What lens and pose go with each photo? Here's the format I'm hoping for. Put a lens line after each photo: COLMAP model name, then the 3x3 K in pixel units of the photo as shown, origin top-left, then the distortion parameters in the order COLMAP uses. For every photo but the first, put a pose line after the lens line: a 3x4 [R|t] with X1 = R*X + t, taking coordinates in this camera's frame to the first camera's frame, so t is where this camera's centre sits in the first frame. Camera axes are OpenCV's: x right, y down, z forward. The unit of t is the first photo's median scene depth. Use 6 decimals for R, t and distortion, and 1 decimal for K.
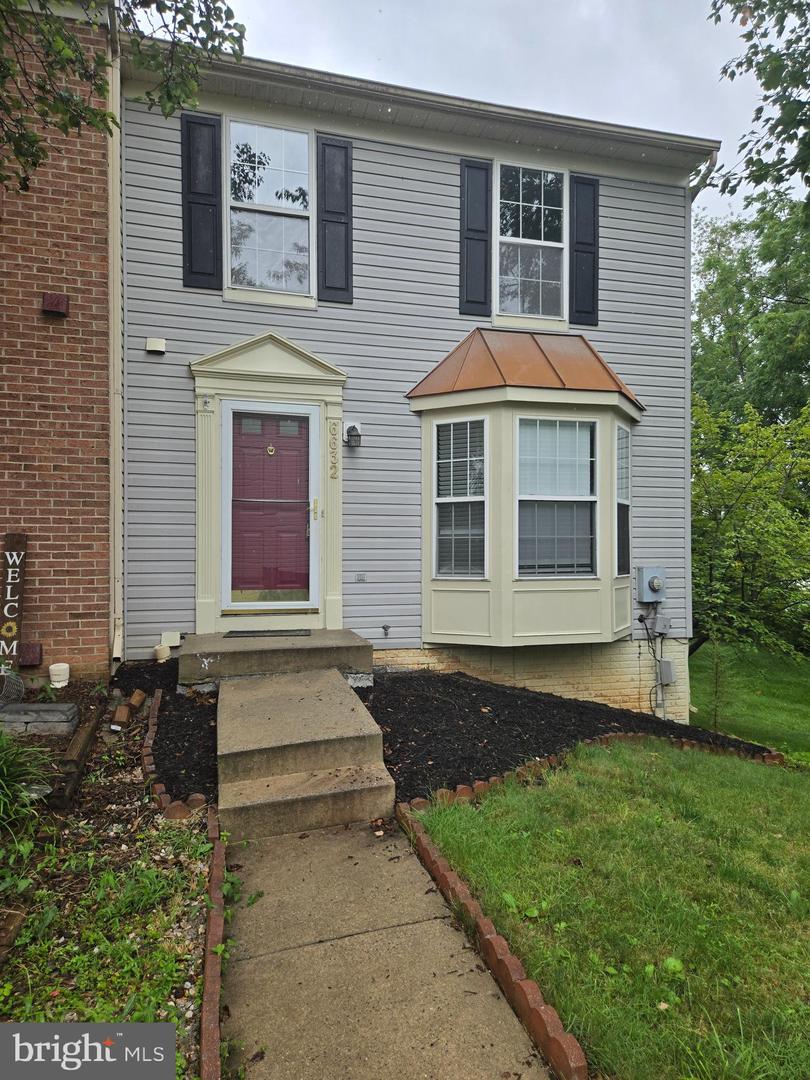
lens RADIAL K [[725.2, 0, 401.6], [0, 725.2, 547.2], [0, 0, 1]] dist [0.078127, -0.055757]
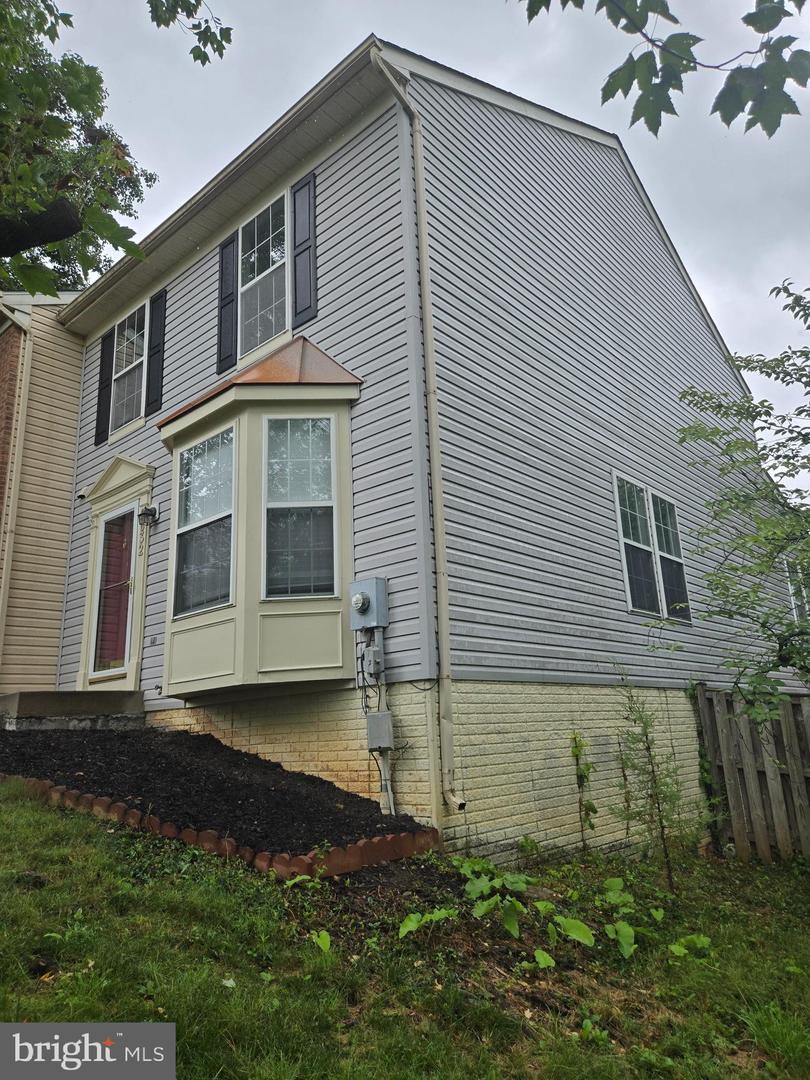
lens RADIAL K [[725.2, 0, 404.5], [0, 725.2, 533.5], [0, 0, 1]] dist [0.078127, -0.055757]
pose [[0.535516, -0.241645, -0.809216, 0.963881], [0.051521, 0.965754, -0.254294, 0.167391], [0.842952, 0.094487, 0.529626, 0.667008]]
